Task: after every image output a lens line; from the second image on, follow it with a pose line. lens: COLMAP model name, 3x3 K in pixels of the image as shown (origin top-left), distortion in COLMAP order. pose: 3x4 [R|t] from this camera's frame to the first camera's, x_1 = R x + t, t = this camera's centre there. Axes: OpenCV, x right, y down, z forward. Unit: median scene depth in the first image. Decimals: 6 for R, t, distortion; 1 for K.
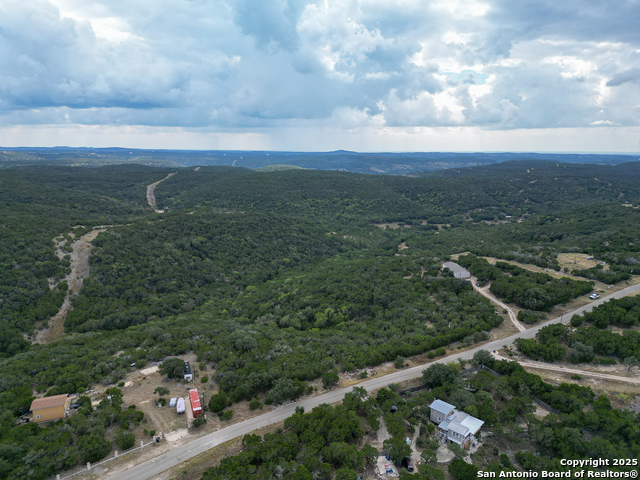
lens RADIAL K [[446.6, 0, 319.7], [0, 446.6, 242.7], [0, 0, 1]] dist [0.073280, -0.065550]
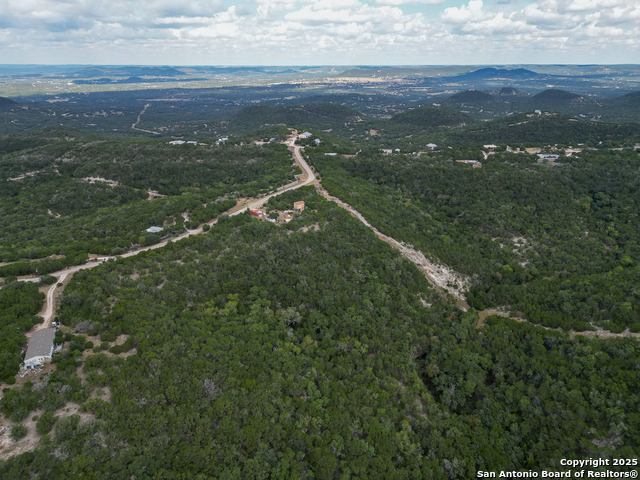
lens RADIAL K [[446.6, 0, 317.5], [0, 446.6, 236.2], [0, 0, 1]] dist [0.073280, -0.065550]
pose [[-0.947335, 0.111433, -0.300233, 0.085862], [-0.073408, 0.836987, 0.542277, -0.442070], [0.311719, 0.535757, -0.784727, 1.439497]]
